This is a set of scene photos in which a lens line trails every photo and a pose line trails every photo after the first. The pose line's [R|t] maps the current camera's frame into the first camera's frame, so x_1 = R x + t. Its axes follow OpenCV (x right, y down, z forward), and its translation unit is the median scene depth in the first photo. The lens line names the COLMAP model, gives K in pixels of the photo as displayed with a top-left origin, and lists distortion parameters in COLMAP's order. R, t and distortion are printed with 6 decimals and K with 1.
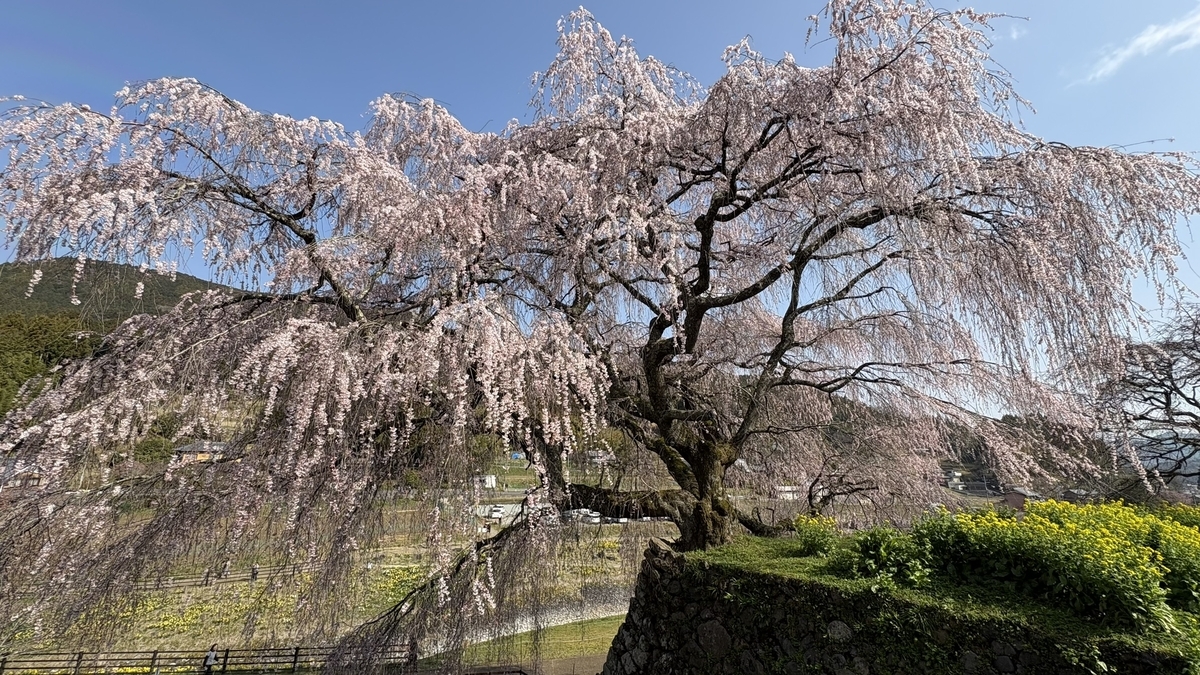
lens RADIAL K [[479.9, 0, 600.0], [0, 479.9, 337.5], [0, 0, 1]] dist [0.000082, -0.000391]
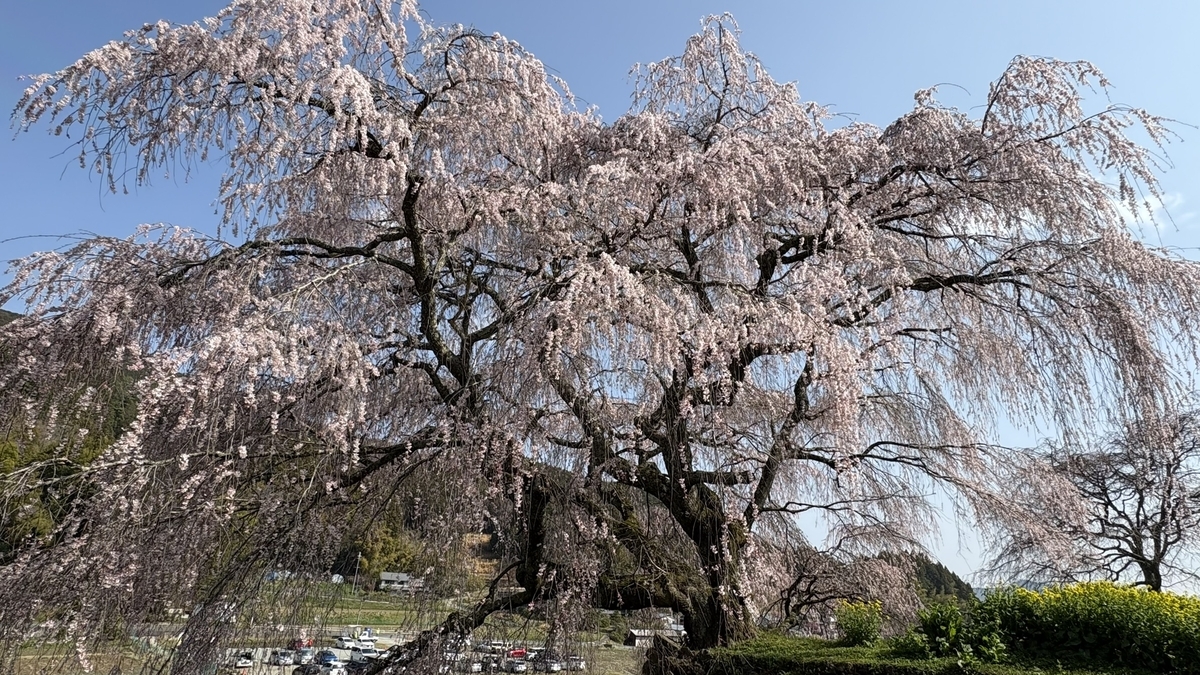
lens RADIAL K [[633.5, 0, 600.0], [0, 633.5, 337.5], [0, 0, 1]] dist [0.001264, 0.000101]
pose [[0.951293, 0.144214, 0.272479, -0.499049], [-0.106152, 0.983020, -0.149675, 0.151917], [-0.289438, 0.113460, 0.950449, -0.039185]]
